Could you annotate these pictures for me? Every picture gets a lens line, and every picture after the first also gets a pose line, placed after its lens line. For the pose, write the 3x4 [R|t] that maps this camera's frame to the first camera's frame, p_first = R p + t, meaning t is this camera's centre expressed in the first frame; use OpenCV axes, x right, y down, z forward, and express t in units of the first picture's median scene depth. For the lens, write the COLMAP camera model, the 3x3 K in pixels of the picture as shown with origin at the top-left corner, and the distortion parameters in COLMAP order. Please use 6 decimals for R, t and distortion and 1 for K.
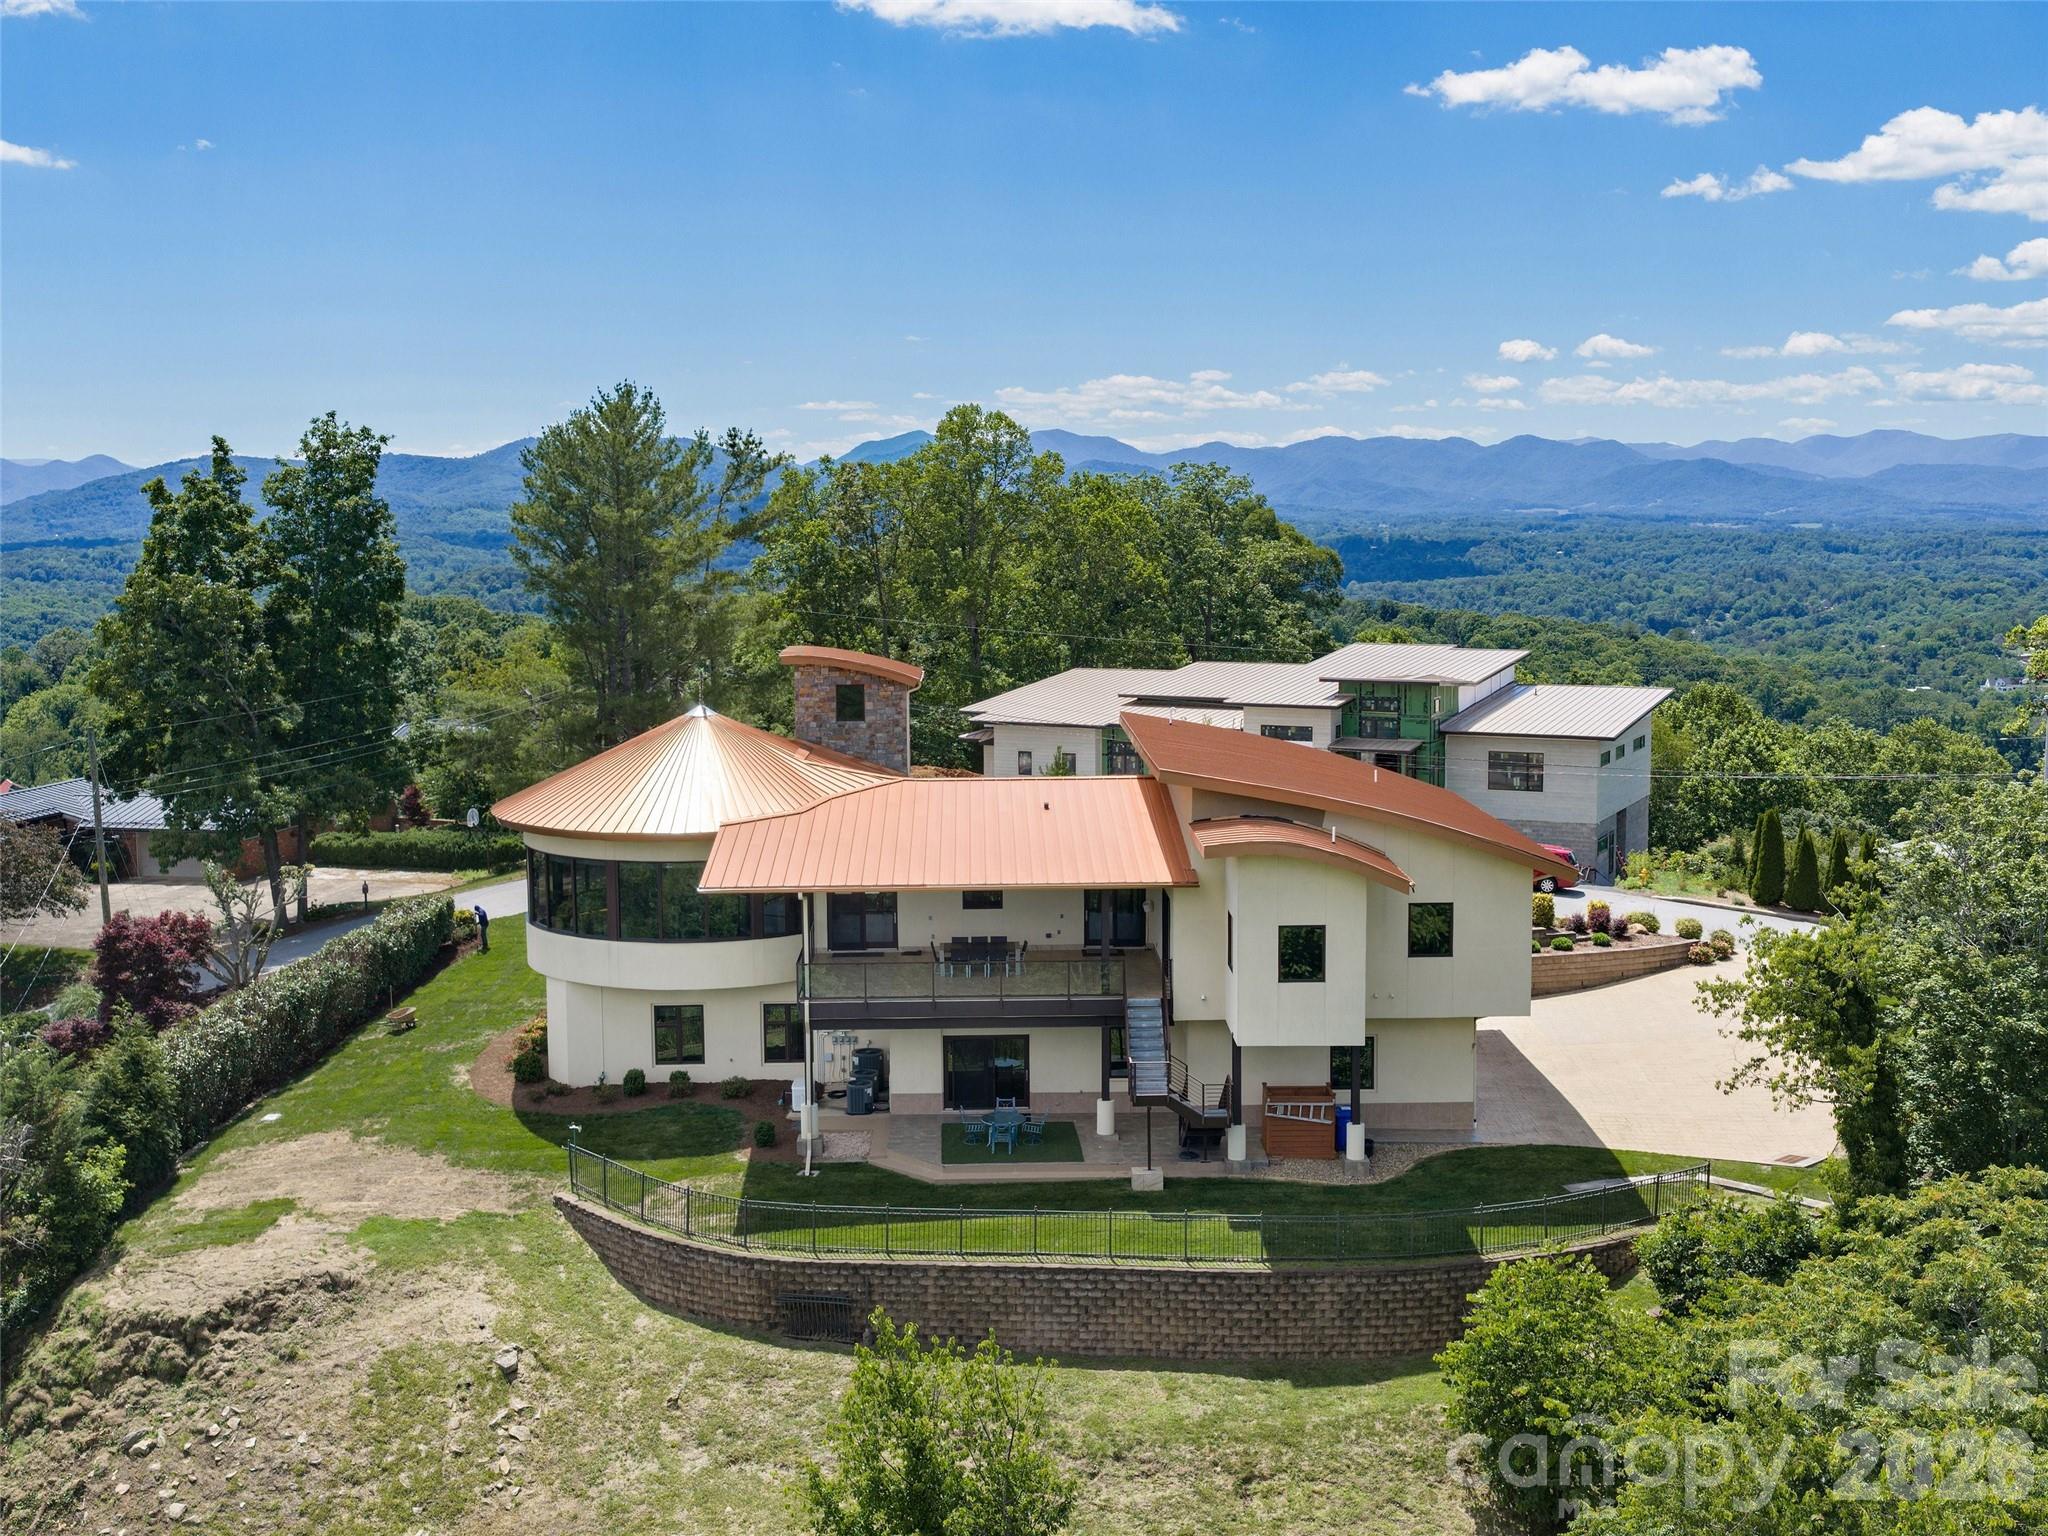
lens RADIAL K [[2289.9, 0, 1024.0], [0, 2289.9, 768.0], [0, 0, 1]] dist [0.021431, -0.080580]
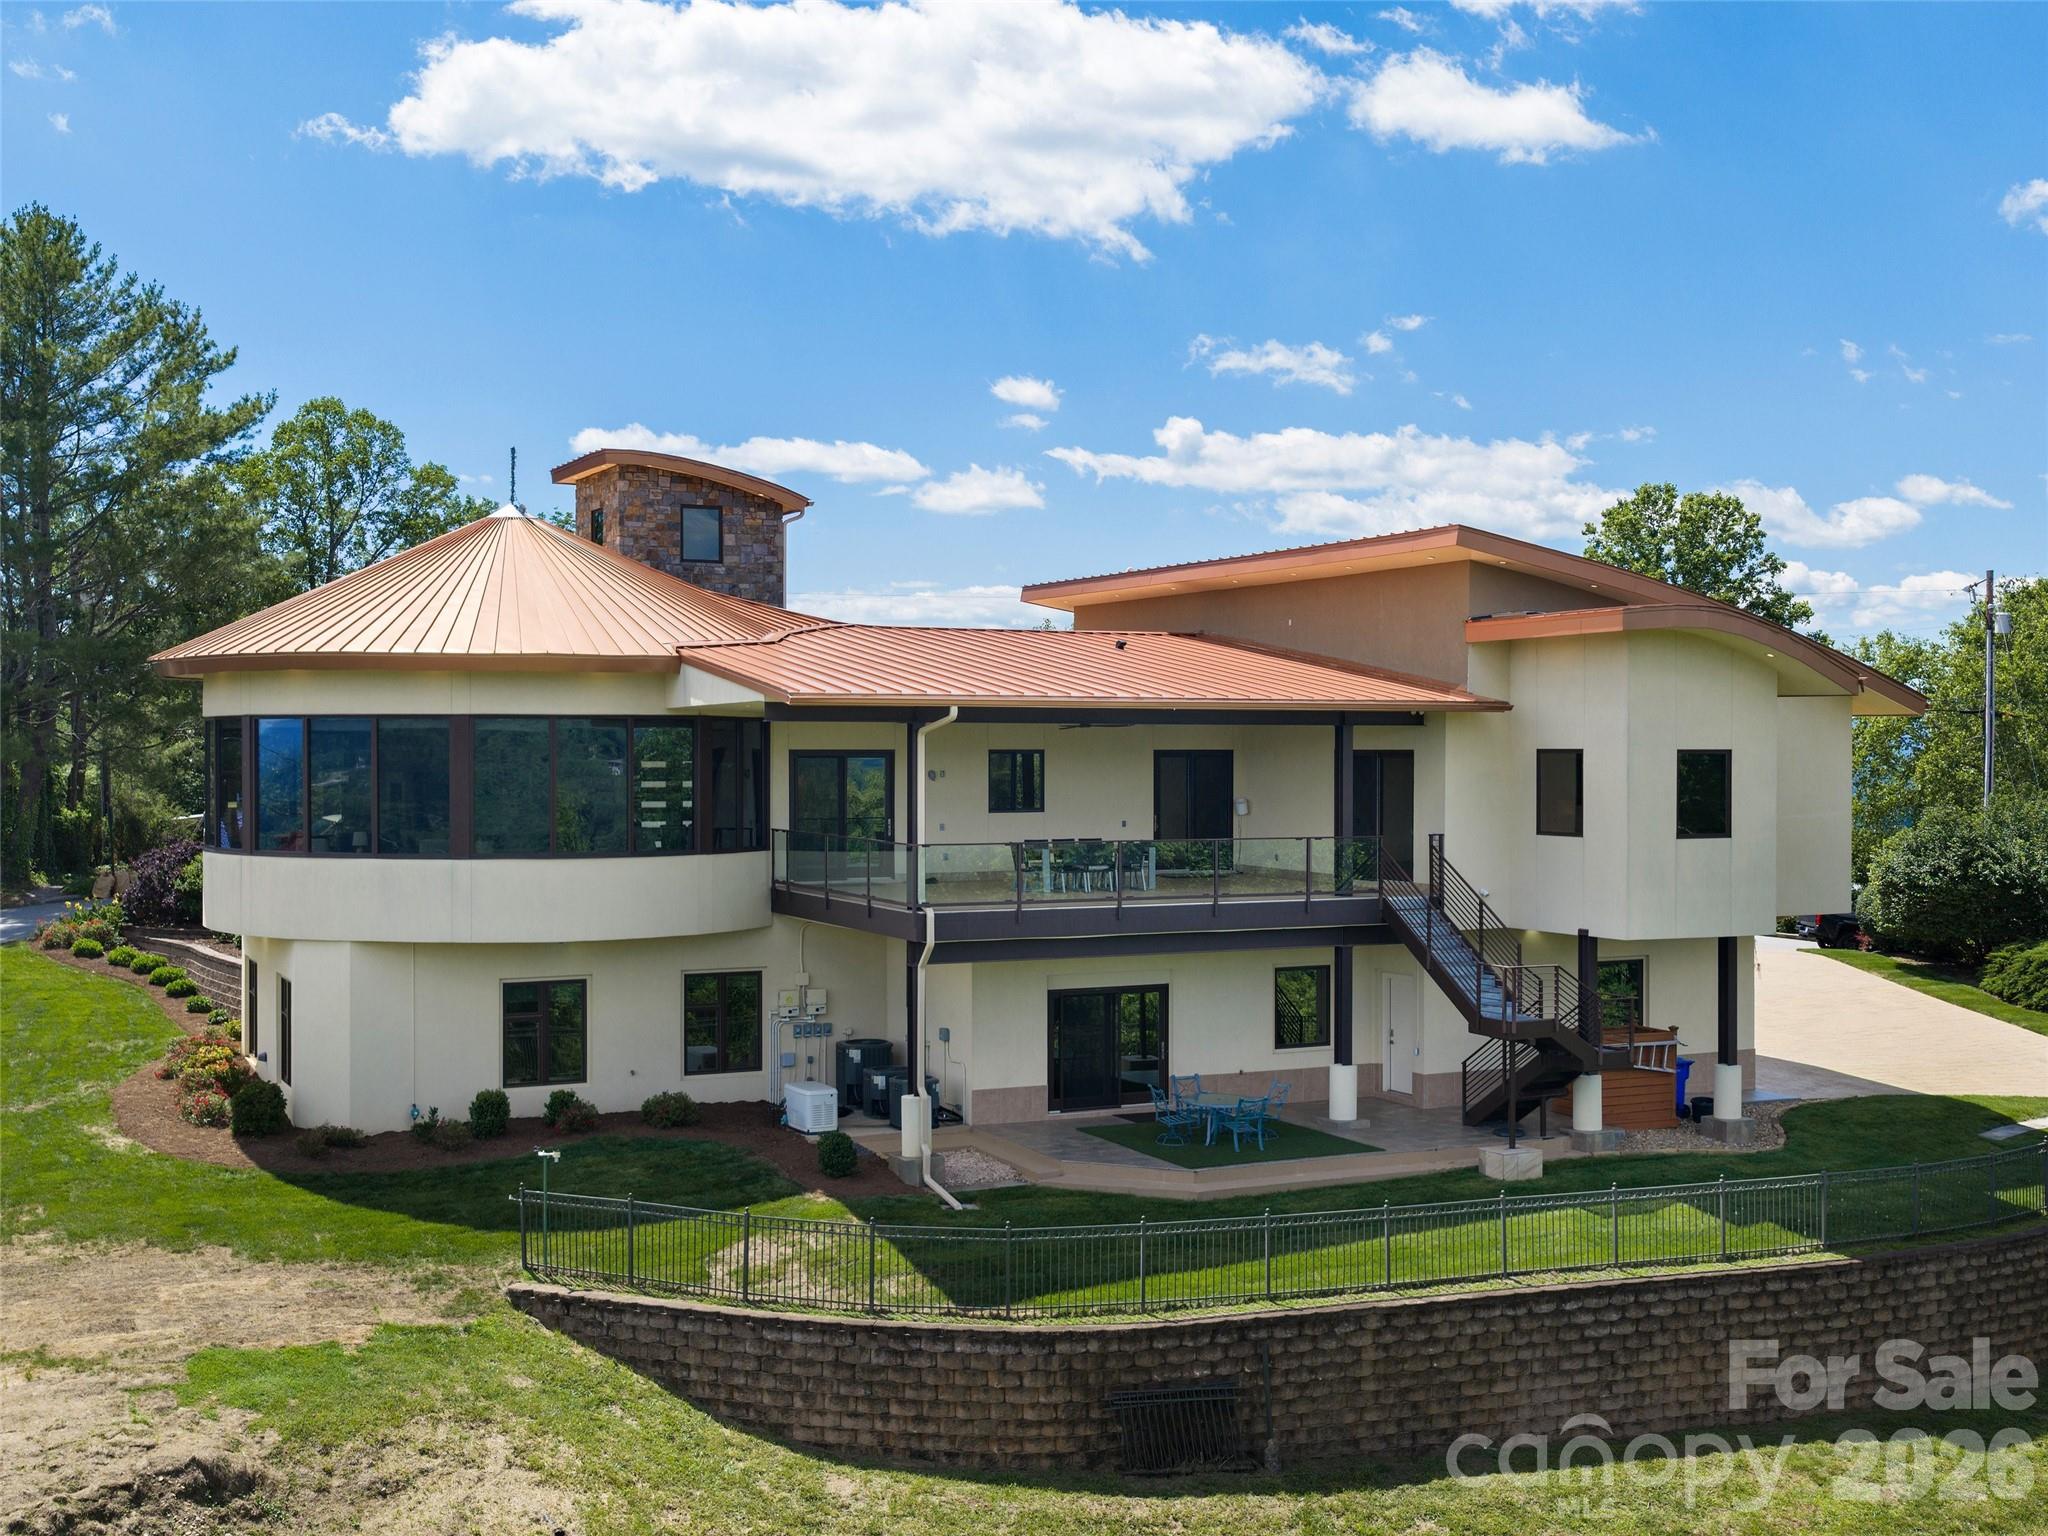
lens RADIAL K [[2289.9, 0, 1024.0], [0, 2289.9, 768.0], [0, 0, 1]] dist [0.021431, -0.080580]
pose [[0.908531, 0.002575, 0.417809, -0.345408], [0.040937, 0.994621, -0.095146, 0.134190], [-0.415807, 0.103547, 0.903539, 0.511278]]
